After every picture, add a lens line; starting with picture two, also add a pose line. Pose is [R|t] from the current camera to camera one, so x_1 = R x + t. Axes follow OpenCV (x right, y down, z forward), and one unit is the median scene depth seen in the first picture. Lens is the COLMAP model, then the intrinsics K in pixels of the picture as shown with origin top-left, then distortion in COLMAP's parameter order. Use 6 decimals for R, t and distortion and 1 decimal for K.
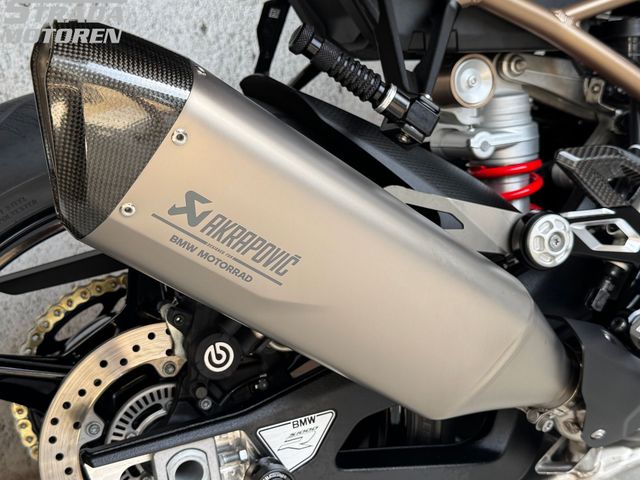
lens RADIAL K [[884.1, 0, 321.7], [0, 884.1, 246.1], [0, 0, 1]] dist [0.136038, 0.000000]
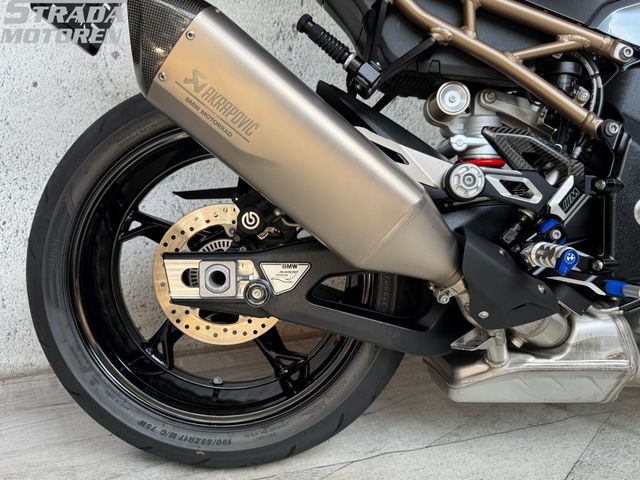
lens RADIAL K [[513.6, 0, 301.6], [0, 513.6, 249.7], [0, 0, 1]] dist [0.006040, -0.025394]
pose [[0.920589, 0.141332, -0.364062, 0.346021], [-0.185941, 0.978397, -0.090359, 0.251294], [0.343426, 0.150878, 0.926981, 0.115682]]
